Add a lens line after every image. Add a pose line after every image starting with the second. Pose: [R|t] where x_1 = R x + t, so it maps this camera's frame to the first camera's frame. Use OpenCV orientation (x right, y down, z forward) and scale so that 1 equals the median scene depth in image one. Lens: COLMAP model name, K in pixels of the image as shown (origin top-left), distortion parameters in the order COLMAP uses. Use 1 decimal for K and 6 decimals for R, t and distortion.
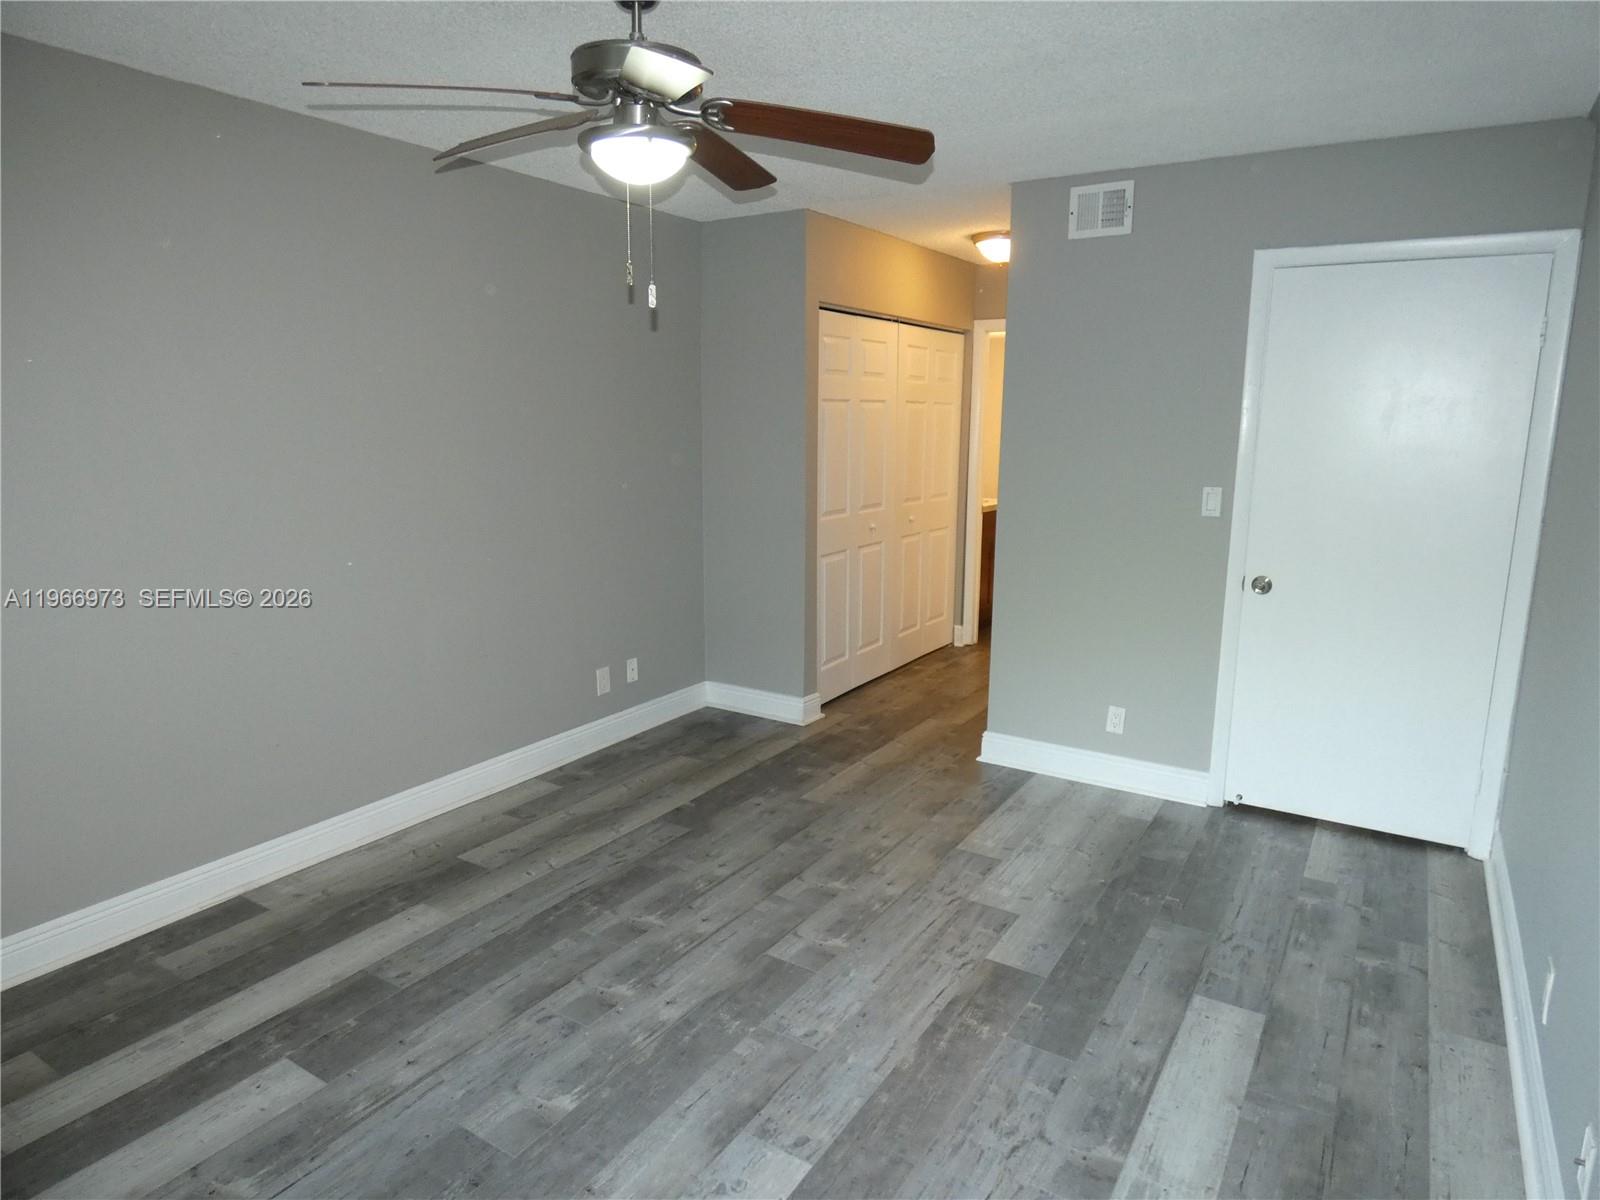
lens RADIAL K [[961.0, 0, 798.7], [0, 961.0, 598.0], [0, 0, 1]] dist [-0.009035, -0.006933]
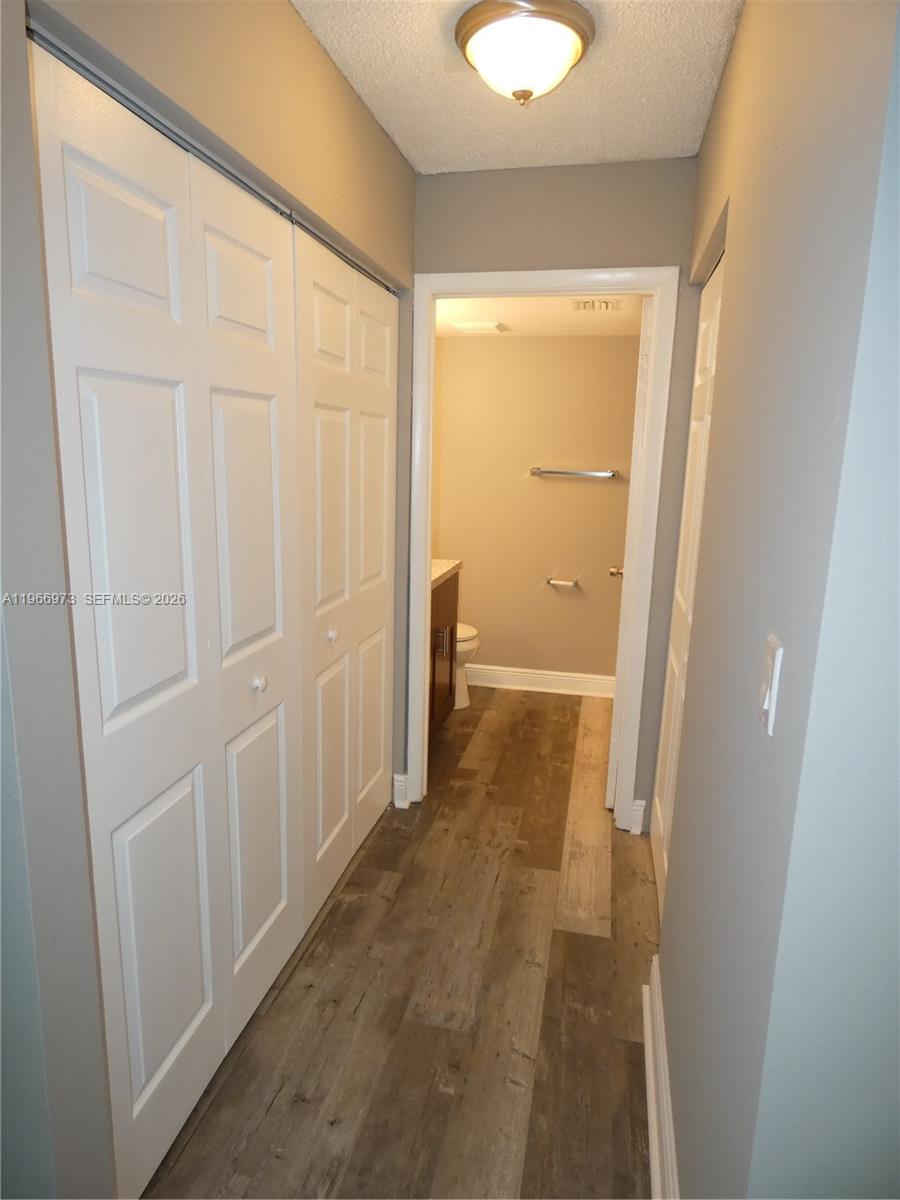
lens RADIAL K [[720.8, 0, 445.3], [0, 720.8, 599.6], [0, 0, 1]] dist [-0.009035, -0.006933]
pose [[0.939442, -0.048559, 0.339250, 0.077168], [0.037929, 0.998562, 0.037898, -0.195757], [-0.340602, -0.022735, 0.939933, 1.059973]]
